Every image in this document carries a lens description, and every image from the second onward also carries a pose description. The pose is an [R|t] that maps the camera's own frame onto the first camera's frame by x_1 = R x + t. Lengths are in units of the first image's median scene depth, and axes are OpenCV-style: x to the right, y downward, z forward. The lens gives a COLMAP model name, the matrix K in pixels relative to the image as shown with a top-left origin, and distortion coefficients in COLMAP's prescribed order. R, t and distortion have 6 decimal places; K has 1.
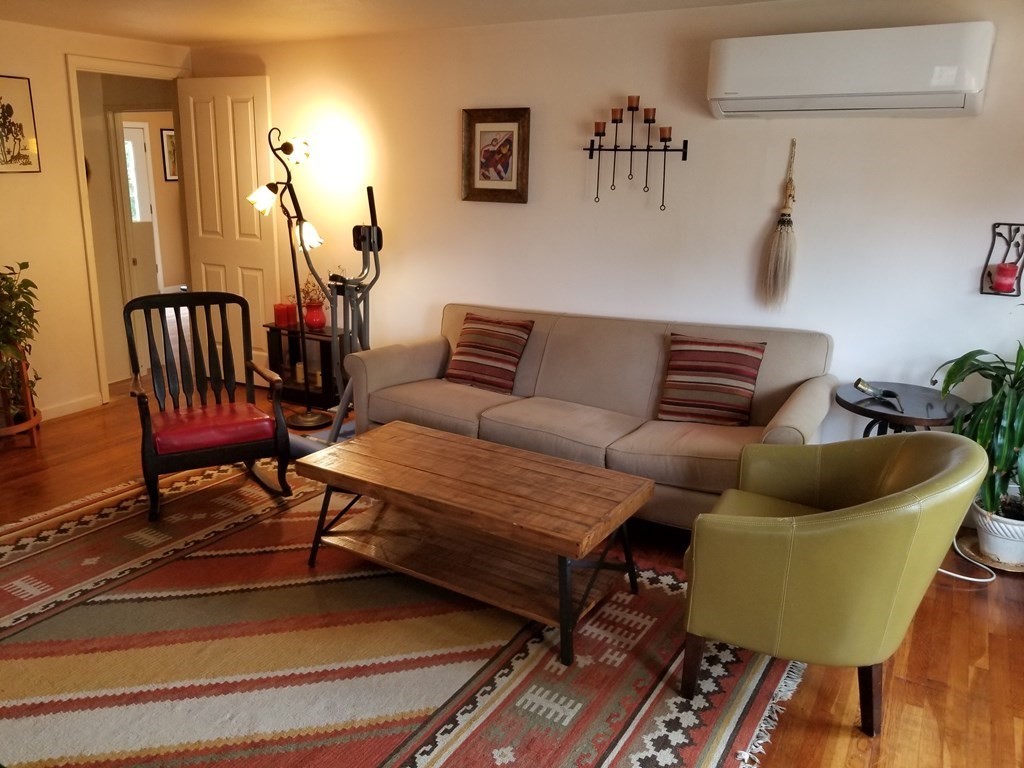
lens RADIAL K [[805.8, 0, 480.8], [0, 805.8, 379.4], [0, 0, 1]] dist [0.073846, -0.142942]
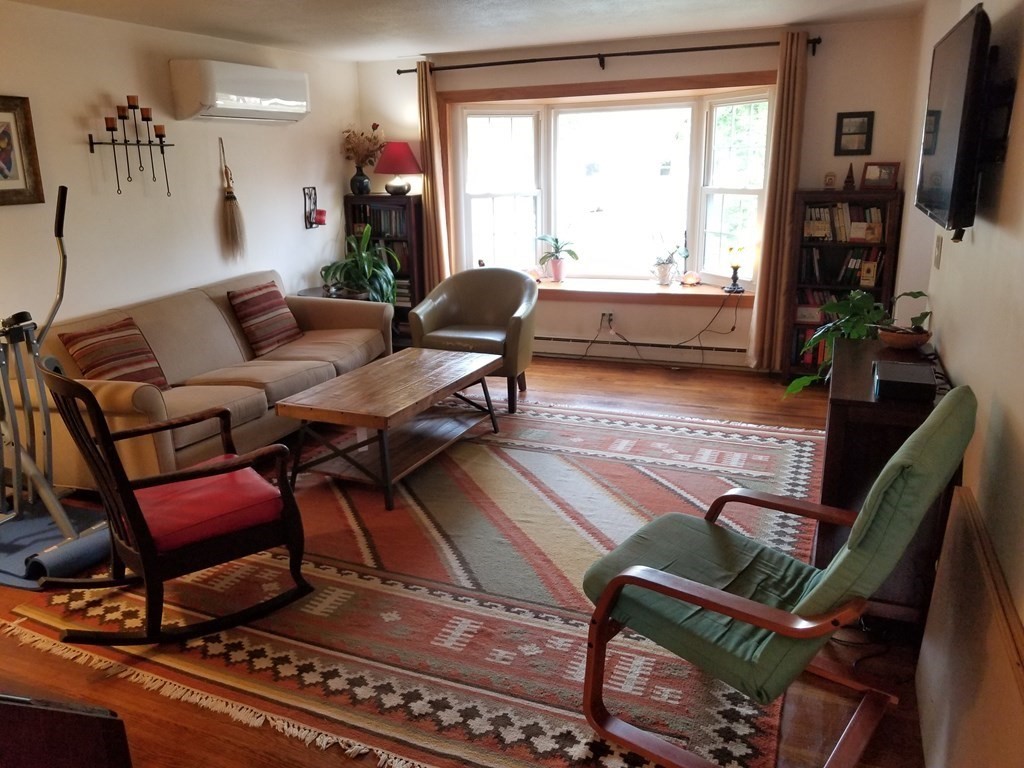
lens RADIAL K [[805.8, 0, 480.8], [0, 805.8, 379.4], [0, 0, 1]] dist [0.073846, -0.142942]
pose [[-0.143820, -0.266327, 0.953093, -1.088092], [0.272488, 0.915218, 0.296861, -0.206026], [-0.951350, 0.302401, -0.059056, 0.772148]]
